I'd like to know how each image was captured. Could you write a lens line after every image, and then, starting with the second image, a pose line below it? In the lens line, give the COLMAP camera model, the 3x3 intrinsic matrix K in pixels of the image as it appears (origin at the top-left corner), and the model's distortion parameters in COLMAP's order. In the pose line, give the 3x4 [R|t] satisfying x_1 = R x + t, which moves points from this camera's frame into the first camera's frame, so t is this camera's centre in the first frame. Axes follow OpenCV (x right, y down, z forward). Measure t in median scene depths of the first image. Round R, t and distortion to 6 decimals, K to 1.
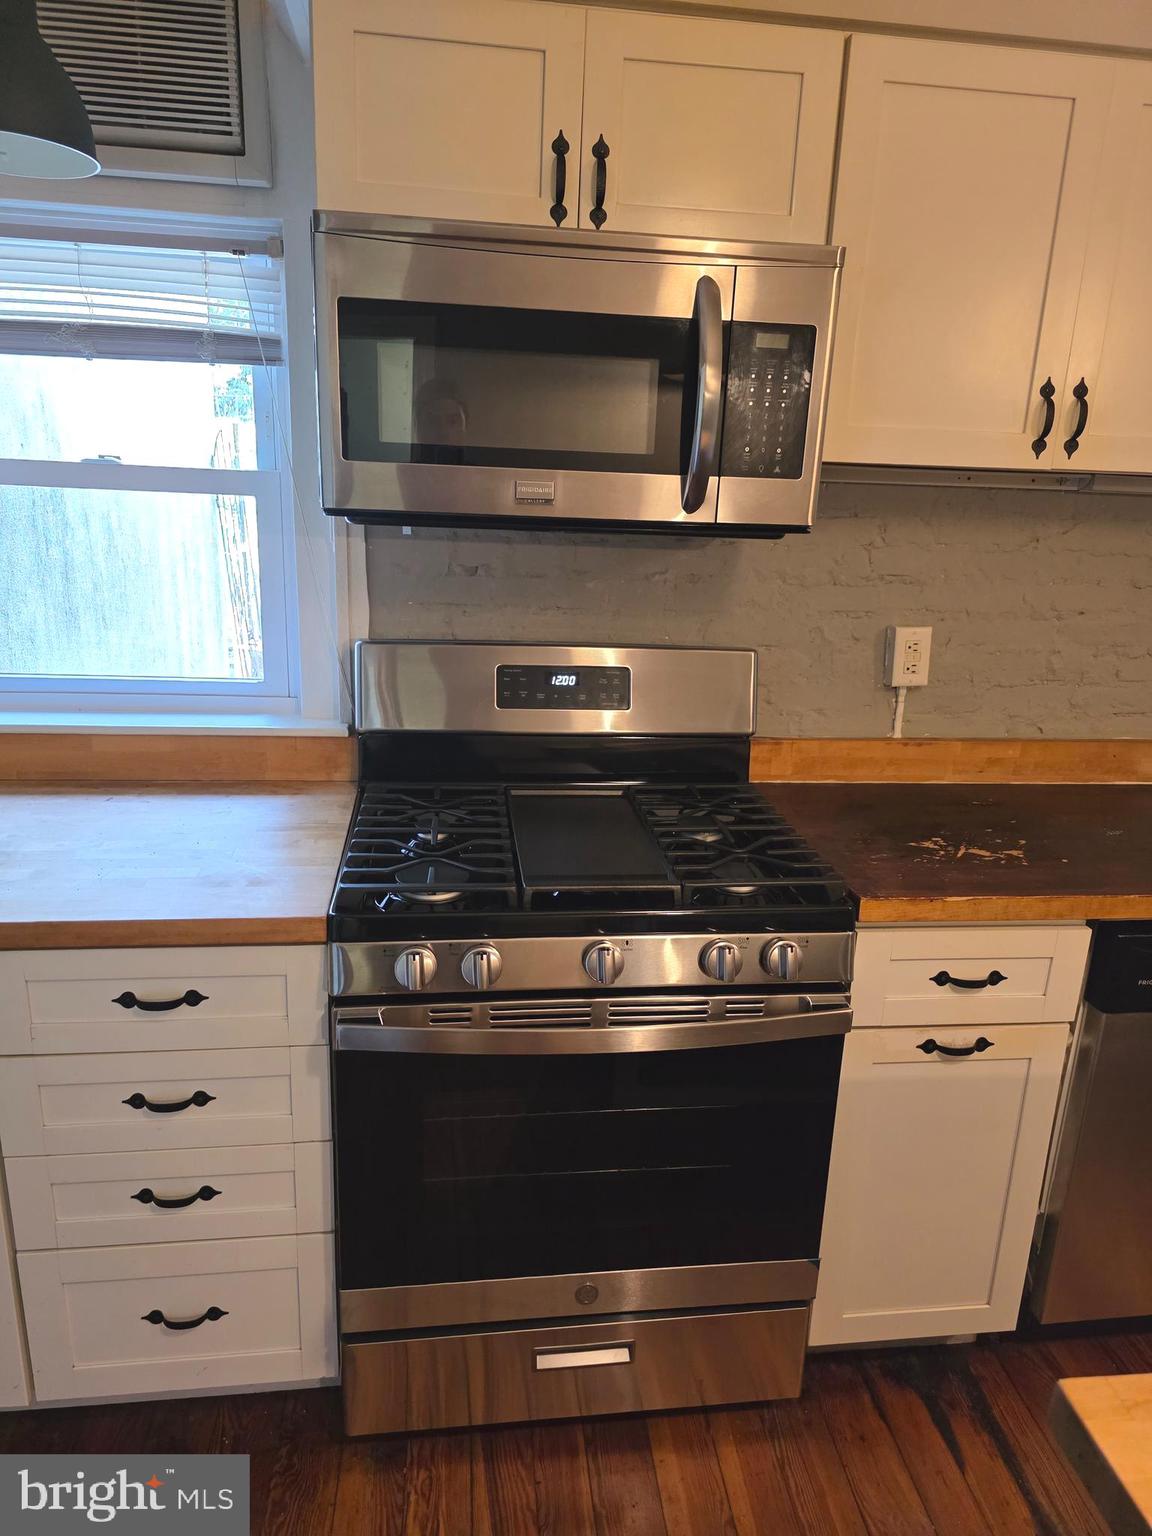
lens RADIAL K [[1033.8, 0, 580.3], [0, 1033.8, 785.1], [0, 0, 1]] dist [0.049853, -0.042222]
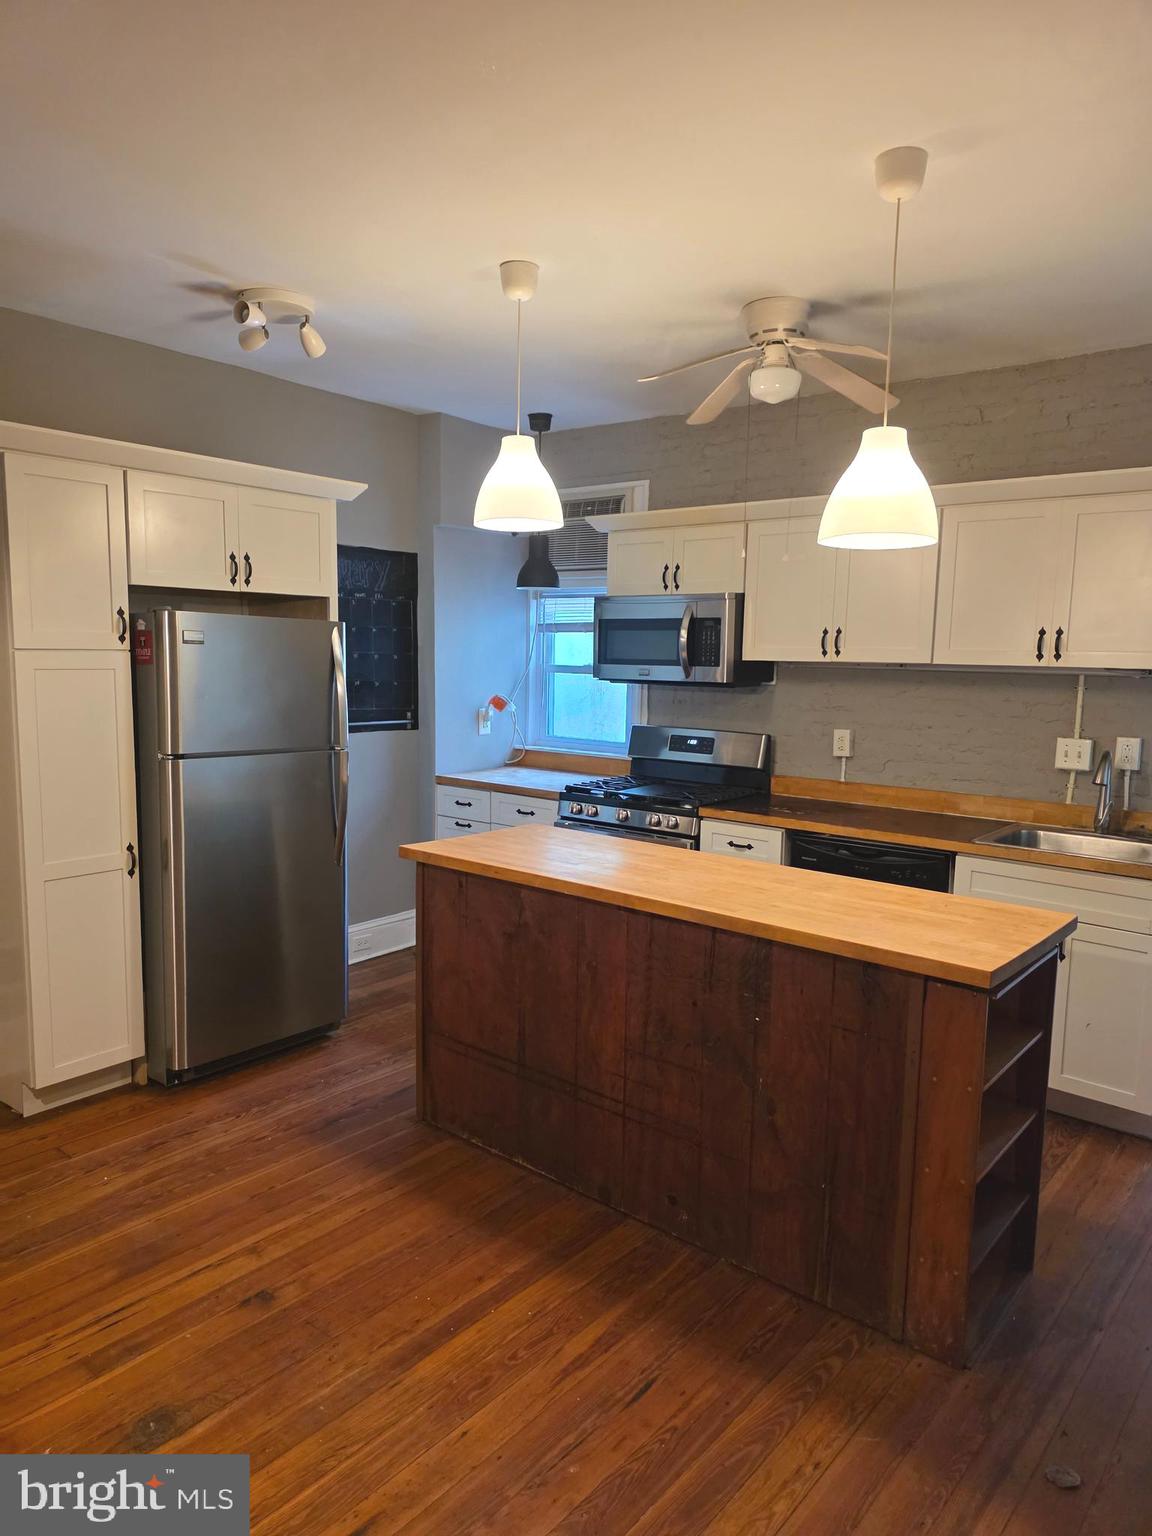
lens RADIAL K [[1032.3, 0, 572.3], [0, 1032.3, 772.6], [0, 0, 1]] dist [0.063529, -0.065826]
pose [[0.694401, 0.059669, -0.717110, 1.852240], [-0.192105, 0.975759, -0.104830, 0.342743], [0.693472, 0.210554, 0.689031, -1.104727]]
